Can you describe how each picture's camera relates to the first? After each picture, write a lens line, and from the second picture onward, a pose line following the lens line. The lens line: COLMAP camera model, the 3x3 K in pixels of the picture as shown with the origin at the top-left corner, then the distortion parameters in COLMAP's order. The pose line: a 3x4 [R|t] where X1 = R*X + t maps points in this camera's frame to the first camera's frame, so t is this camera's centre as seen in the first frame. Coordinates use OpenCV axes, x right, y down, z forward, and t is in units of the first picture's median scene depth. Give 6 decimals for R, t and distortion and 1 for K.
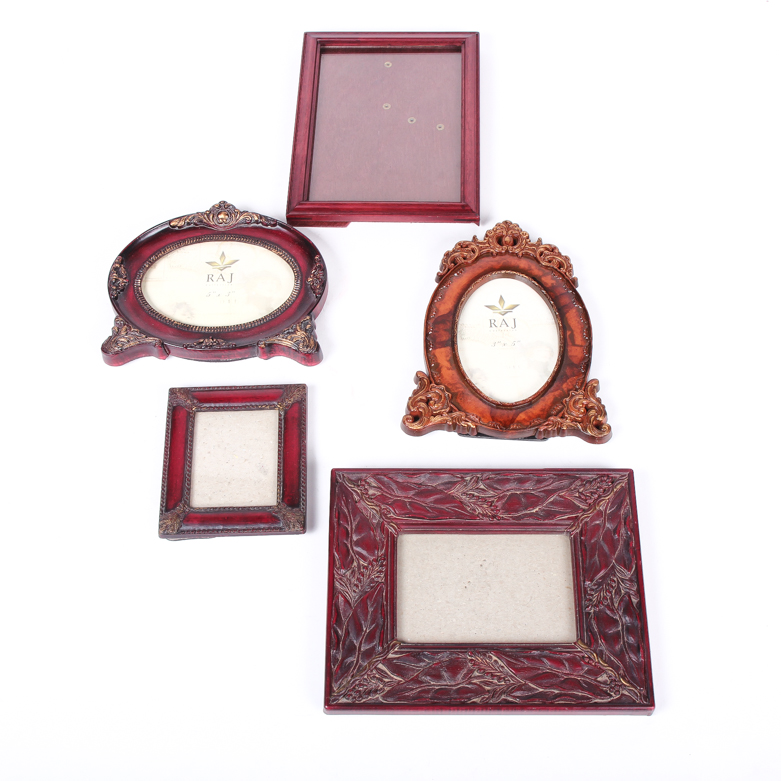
lens RADIAL K [[1288.8, 0, 390.5], [0, 1288.8, 390.5], [0, 0, 1]] dist [-0.094293, 0.061299]
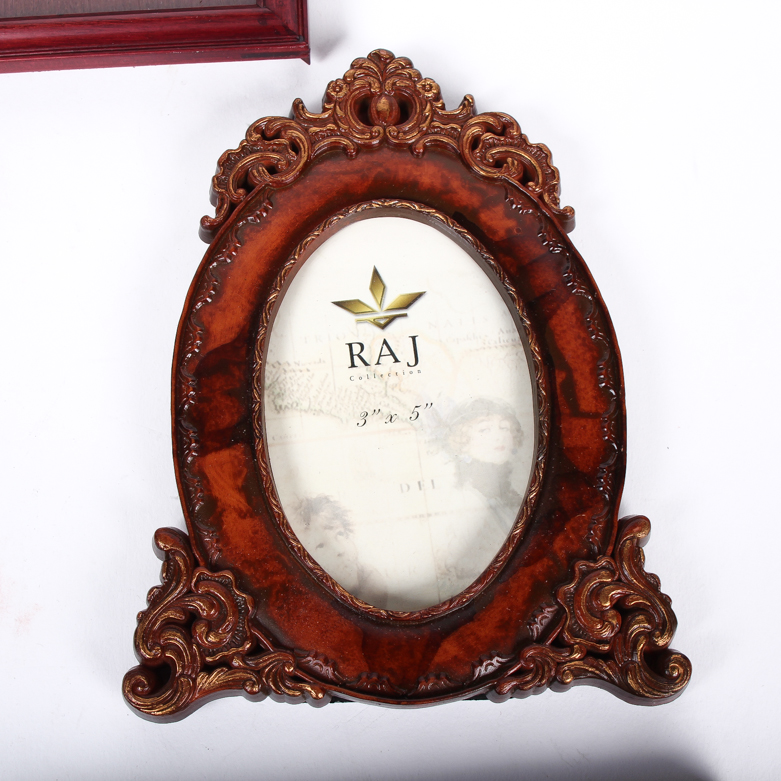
lens RADIAL K [[1288.8, 0, 390.5], [0, 1288.8, 390.5], [0, 0, 1]] dist [-0.094293, 0.061299]
pose [[0.995111, -0.077256, 0.061530, 0.067514], [0.058727, 0.963744, 0.260286, -0.144331], [-0.079408, -0.255400, 0.963569, 0.656639]]
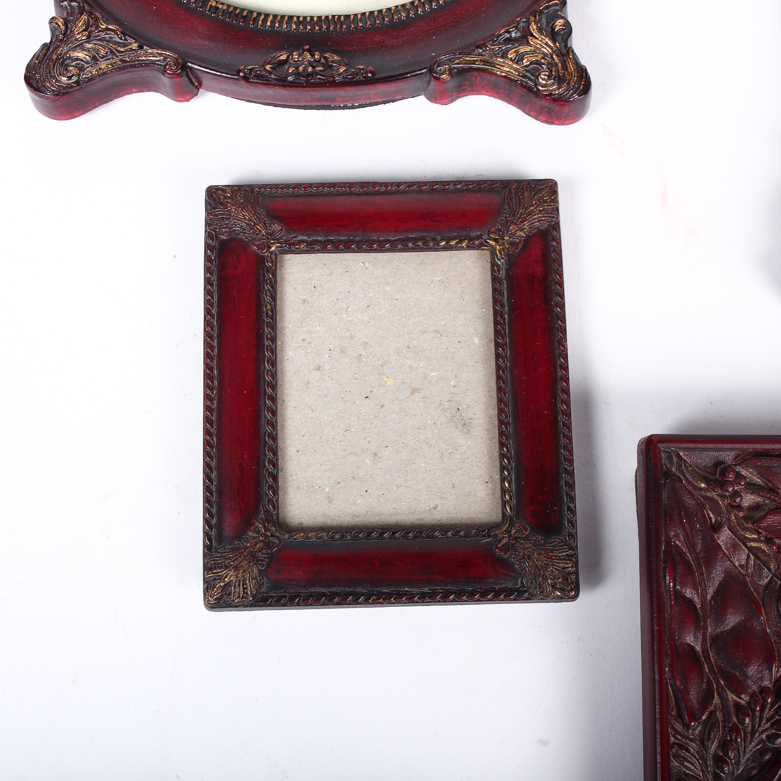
lens RADIAL K [[1288.8, 0, 390.5], [0, 1288.8, 390.5], [0, 0, 1]] dist [-0.094293, 0.061299]
pose [[0.999618, 0.007625, 0.026582, -0.126789], [-0.016333, 0.938459, 0.345005, -0.079728], [-0.022316, -0.345307, 0.938224, 0.614826]]
